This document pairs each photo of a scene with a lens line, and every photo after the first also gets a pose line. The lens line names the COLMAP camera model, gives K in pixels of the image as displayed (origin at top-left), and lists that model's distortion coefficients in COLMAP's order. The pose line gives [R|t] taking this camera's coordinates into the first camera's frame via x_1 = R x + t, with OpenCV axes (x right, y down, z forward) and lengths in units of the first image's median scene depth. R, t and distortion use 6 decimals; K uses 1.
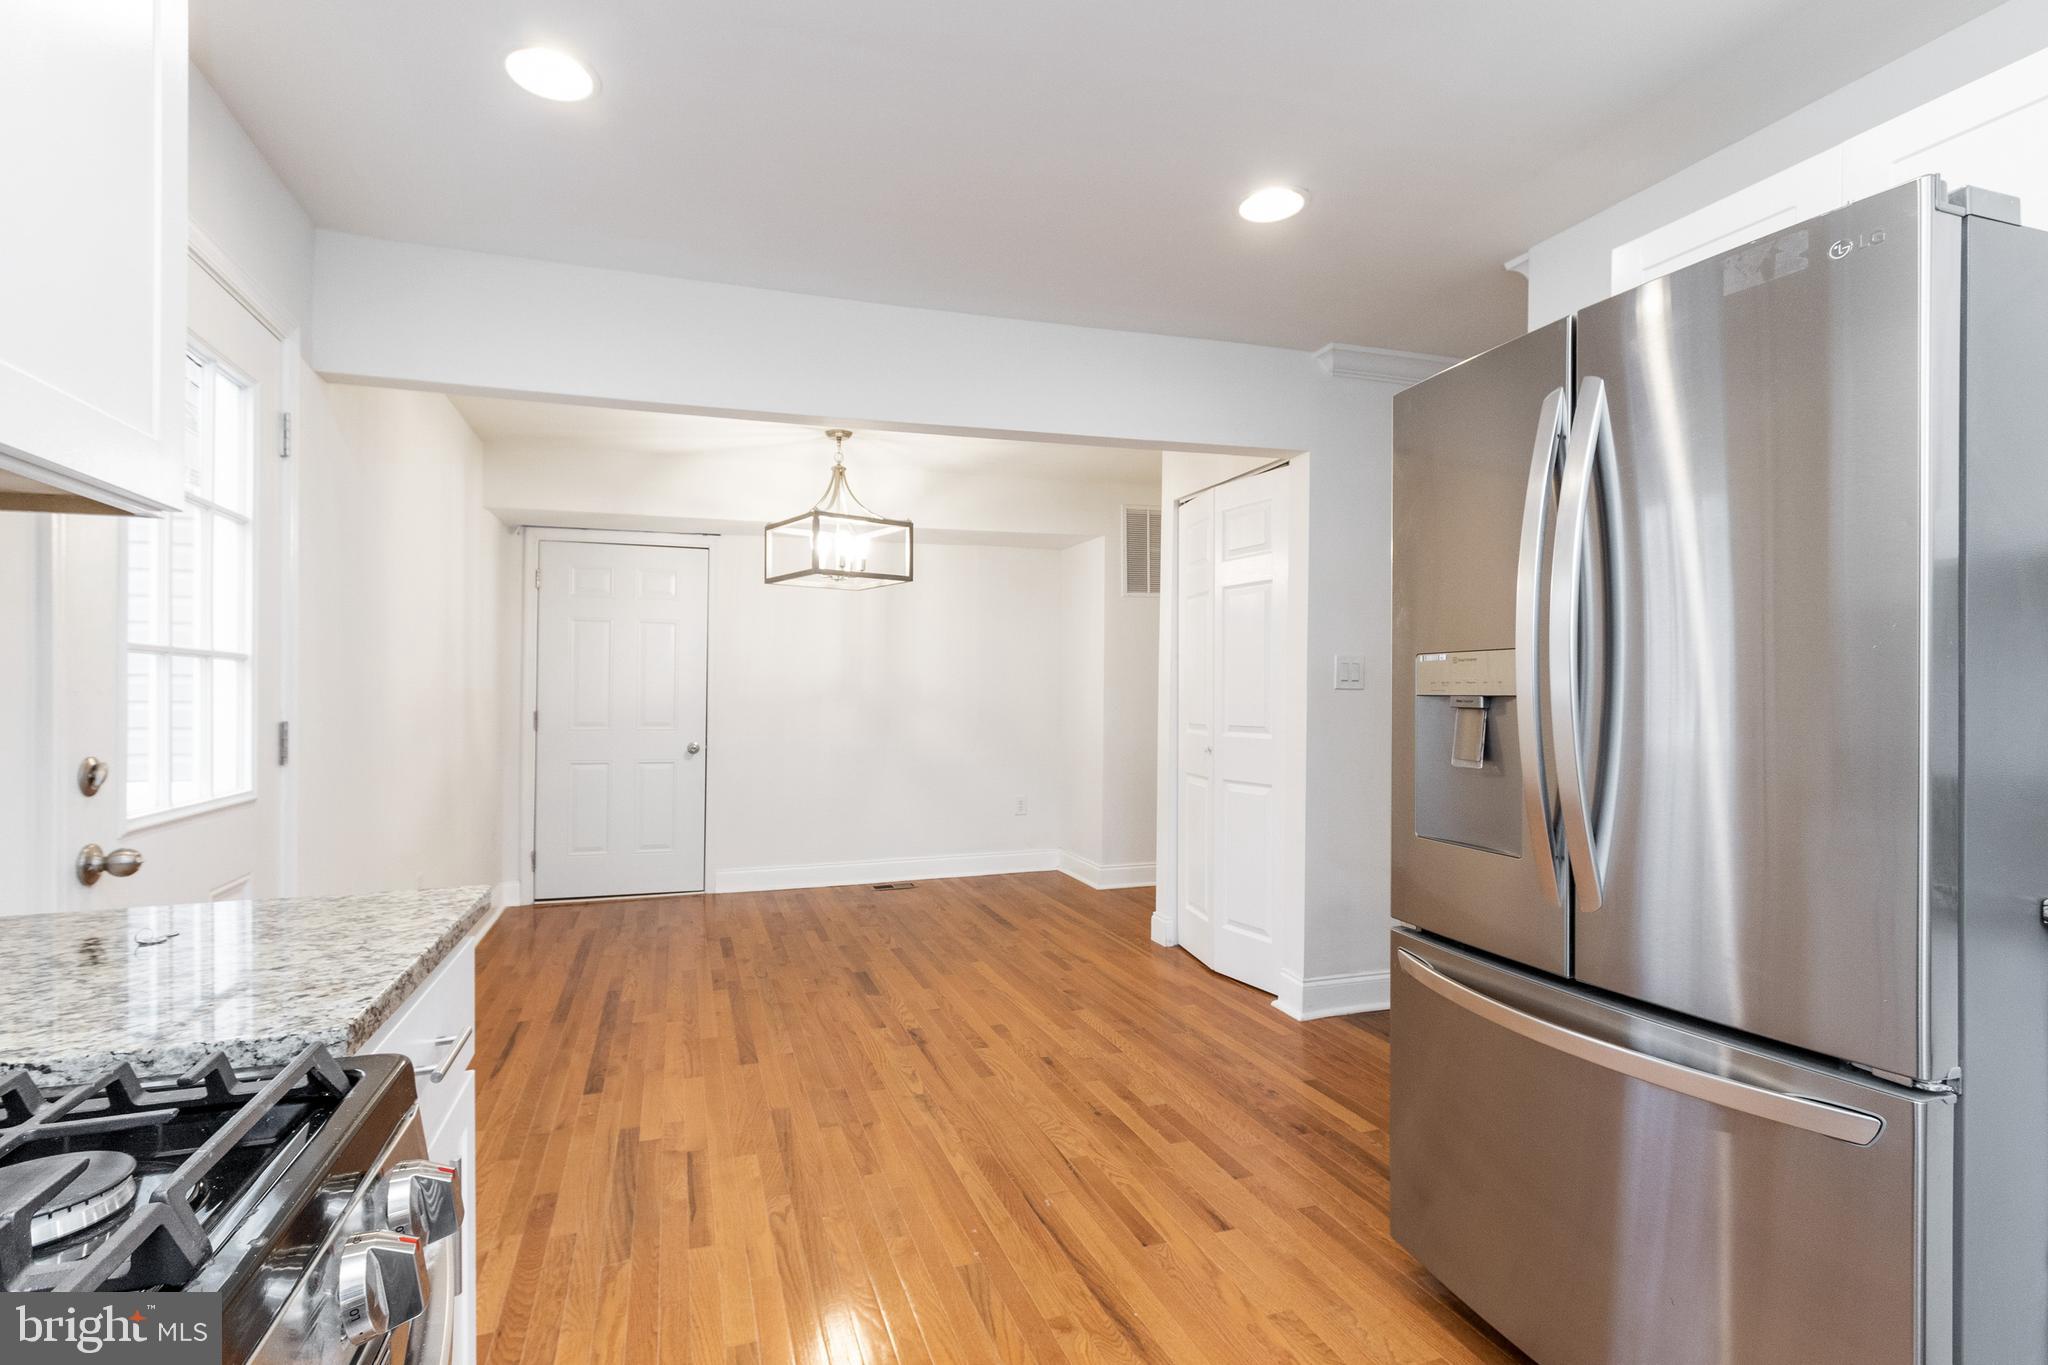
lens RADIAL K [[977.2, 0, 987.0], [0, 977.2, 692.2], [0, 0, 1]] dist [0.001281, 0.001295]
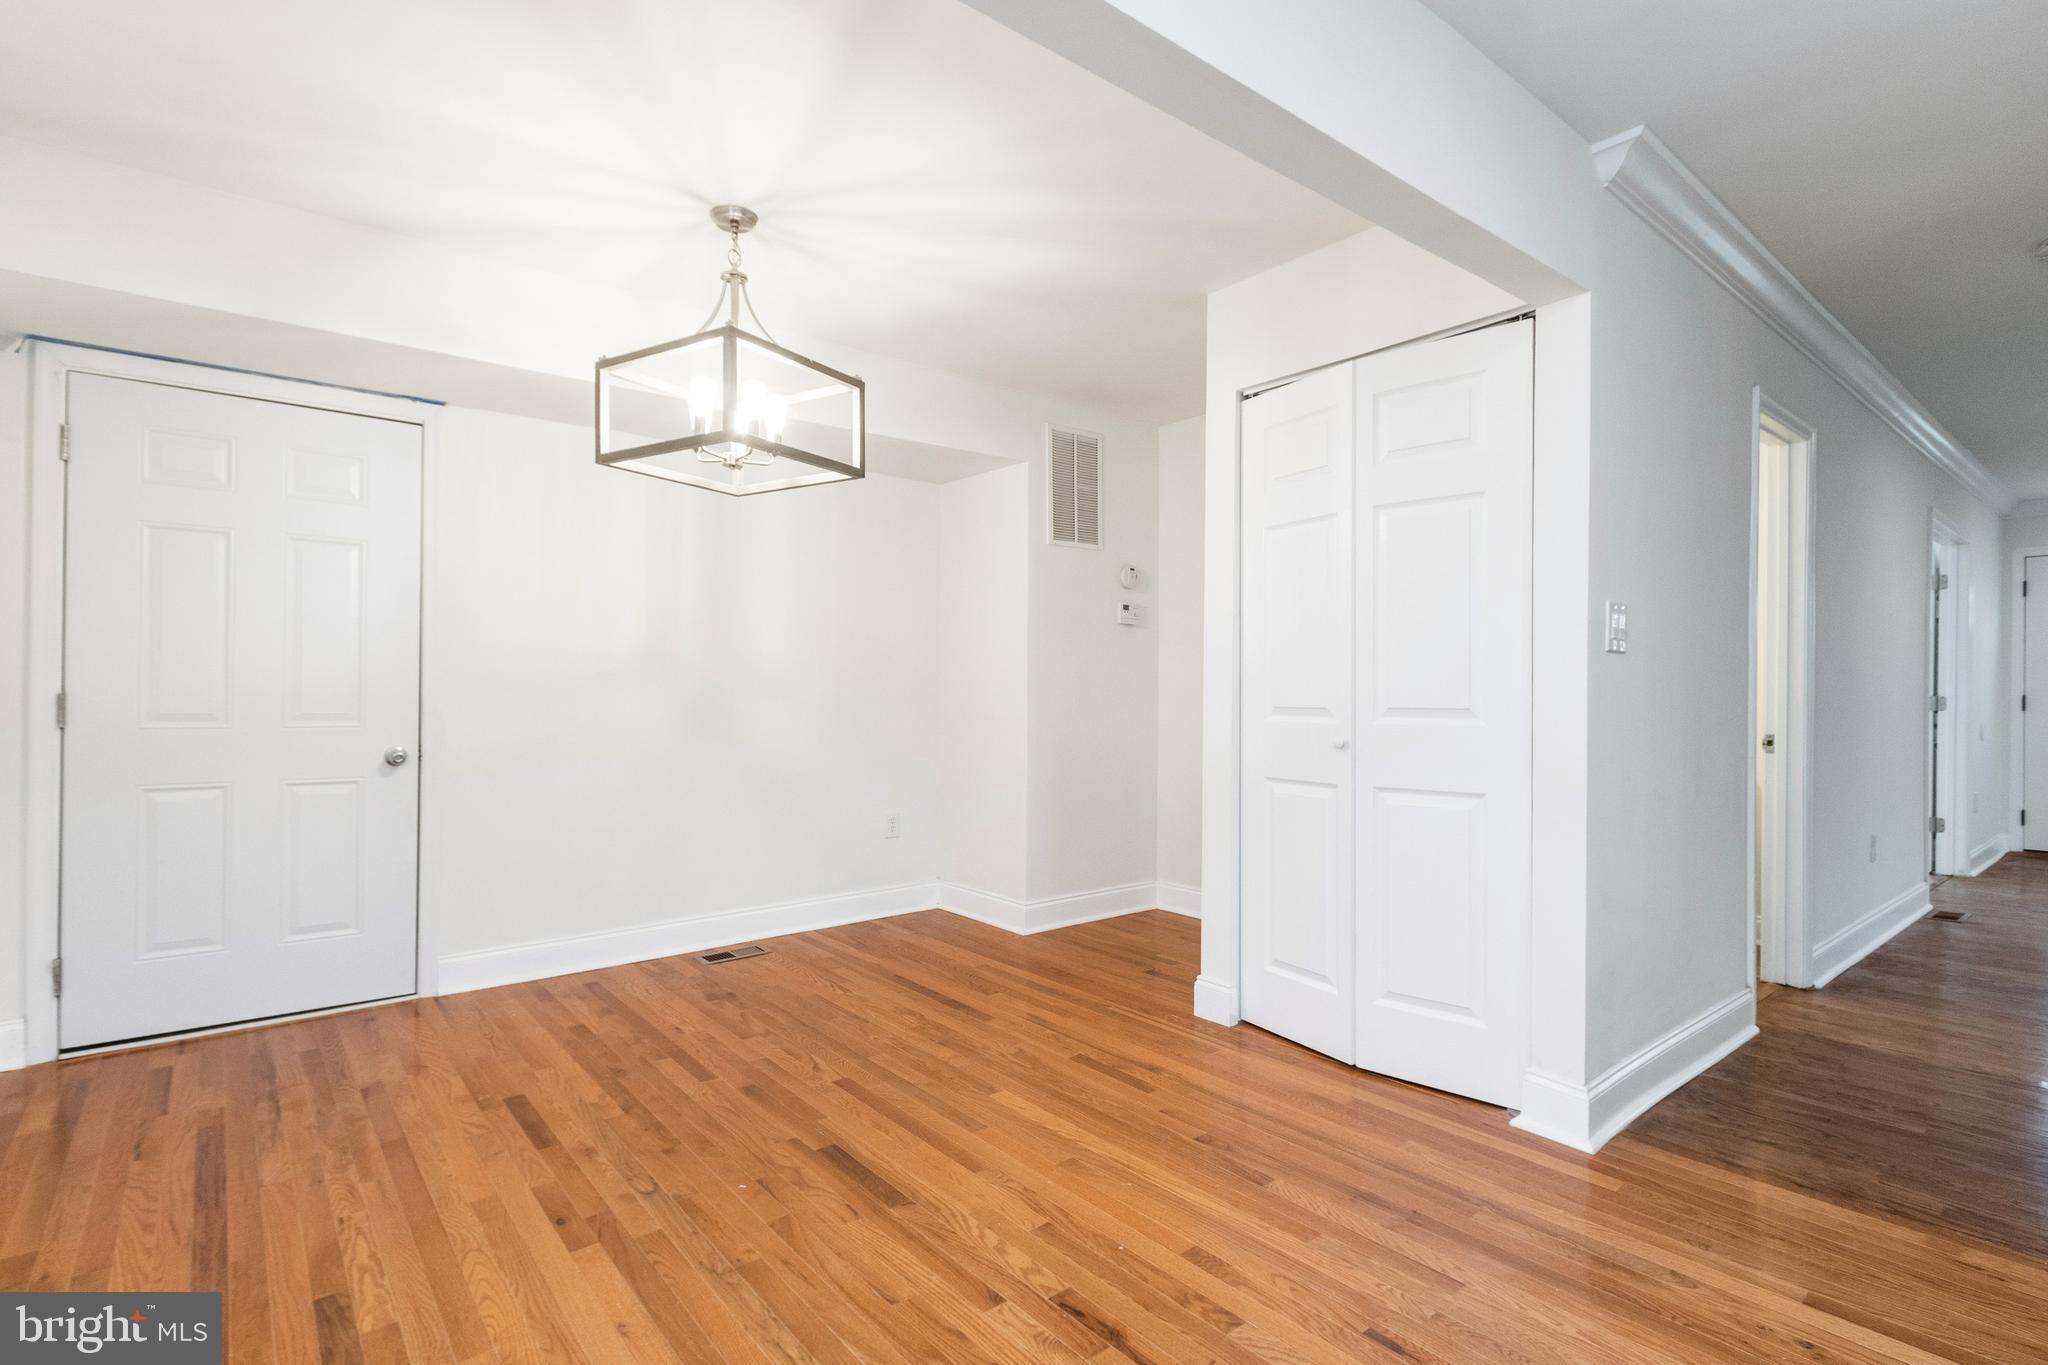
lens RADIAL K [[977.2, 0, 996.4], [0, 977.2, 693.8], [0, 0, 1]] dist [0.001281, 0.001295]
pose [[0.933982, 0.001185, 0.357318, -0.237029], [-0.003484, 0.999977, 0.005790, 0.019977], [-0.357303, -0.006653, 0.933965, 0.432828]]
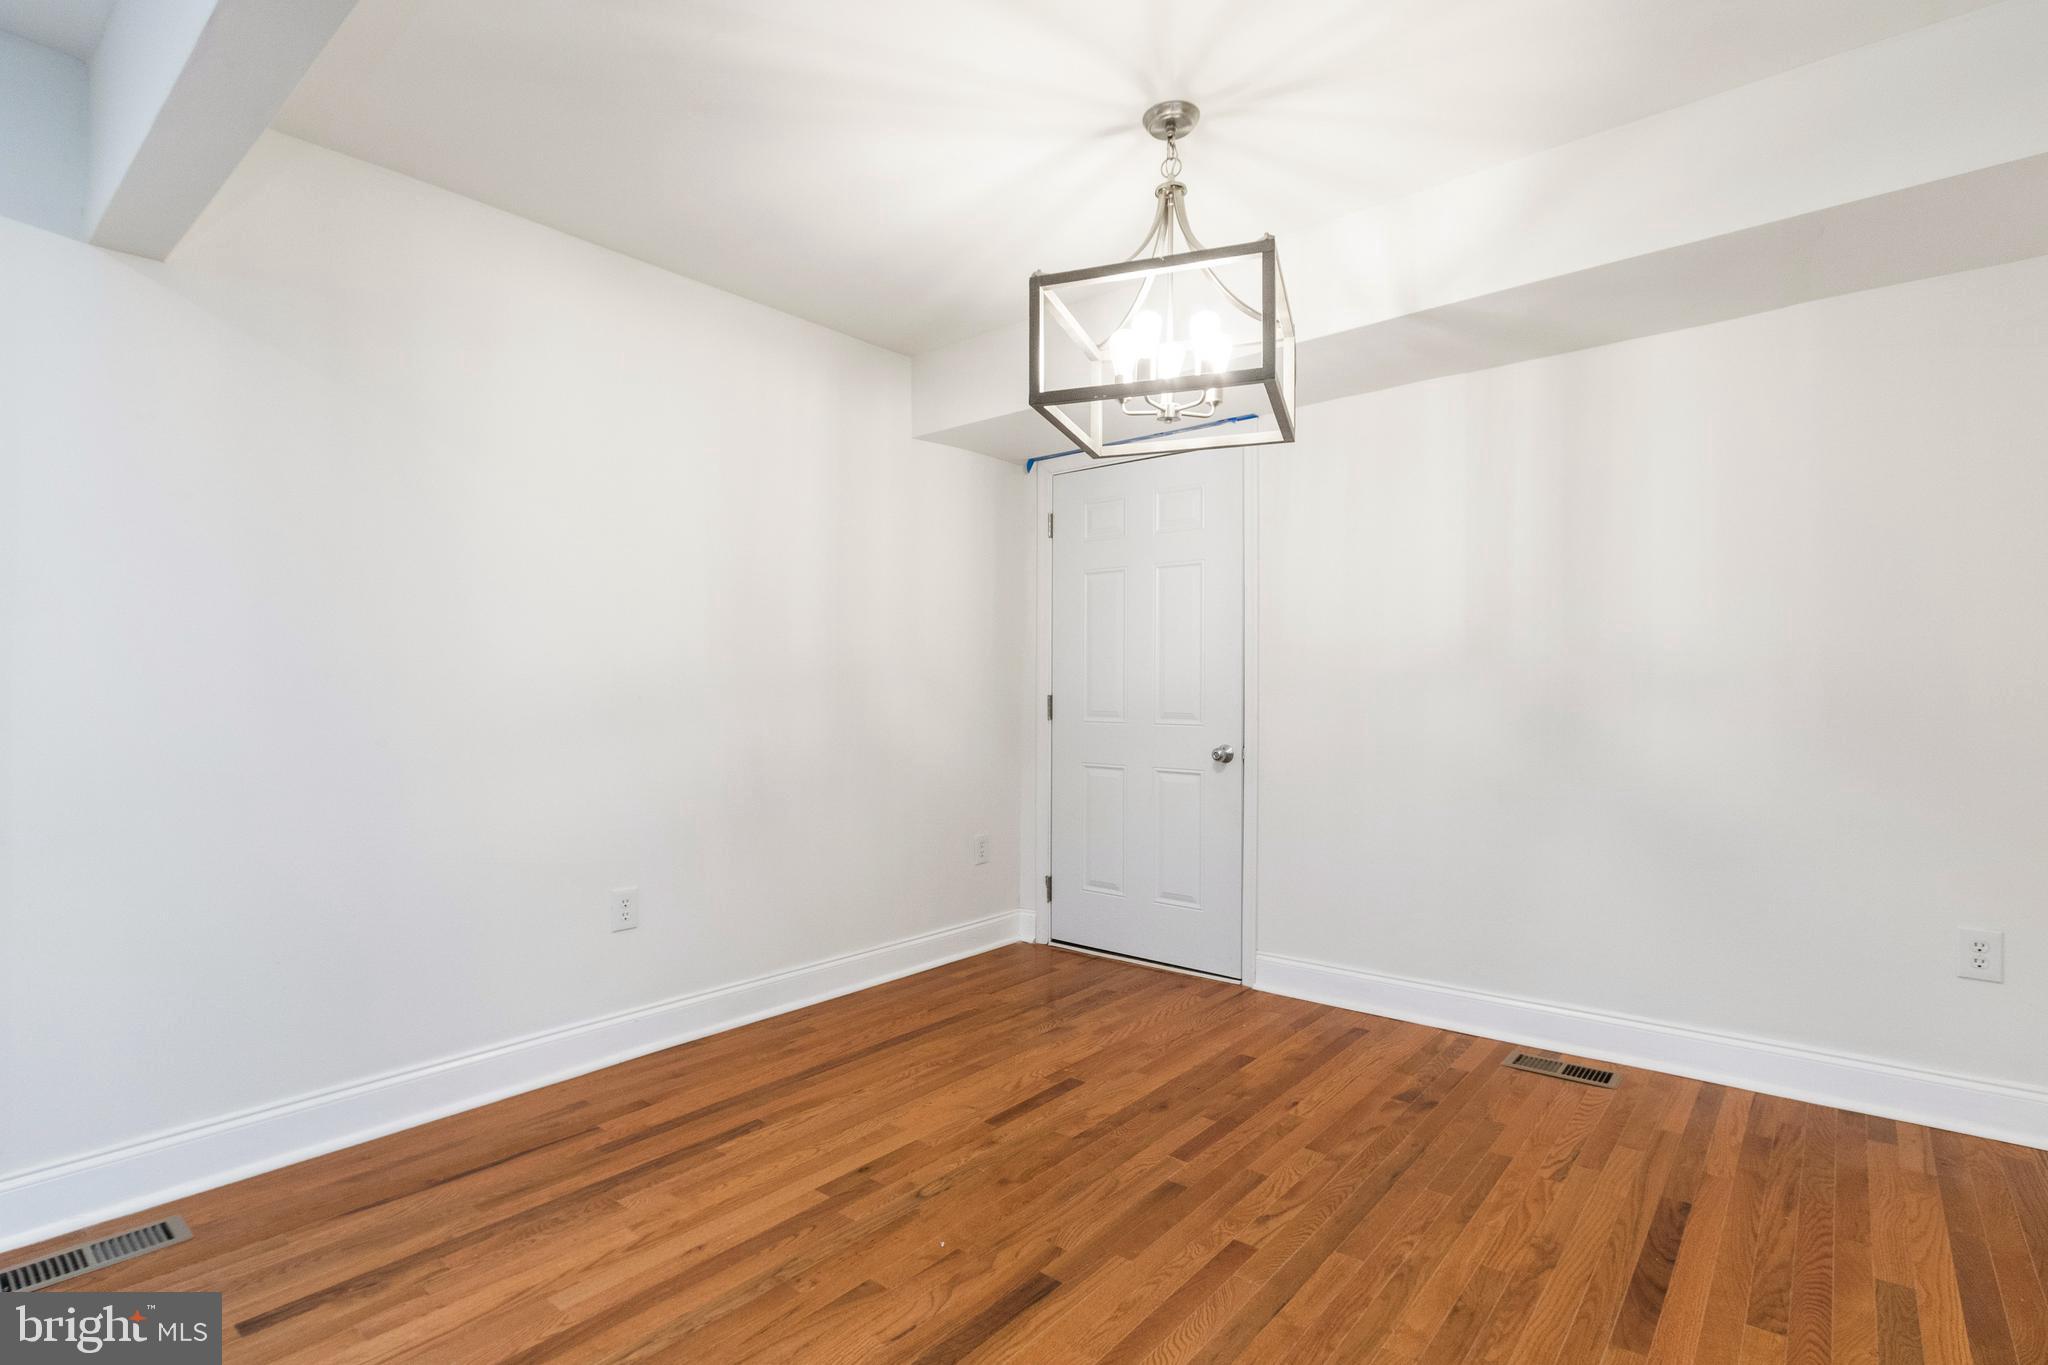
lens RADIAL K [[977.2, 0, 1013.9], [0, 977.2, 673.7], [0, 0, 1]] dist [0.001281, 0.001295]
pose [[0.534347, -0.016406, -0.845106, 0.233244], [0.001799, 0.999831, -0.018272, 0.022293], [0.845263, 0.008244, 0.534286, 0.738550]]
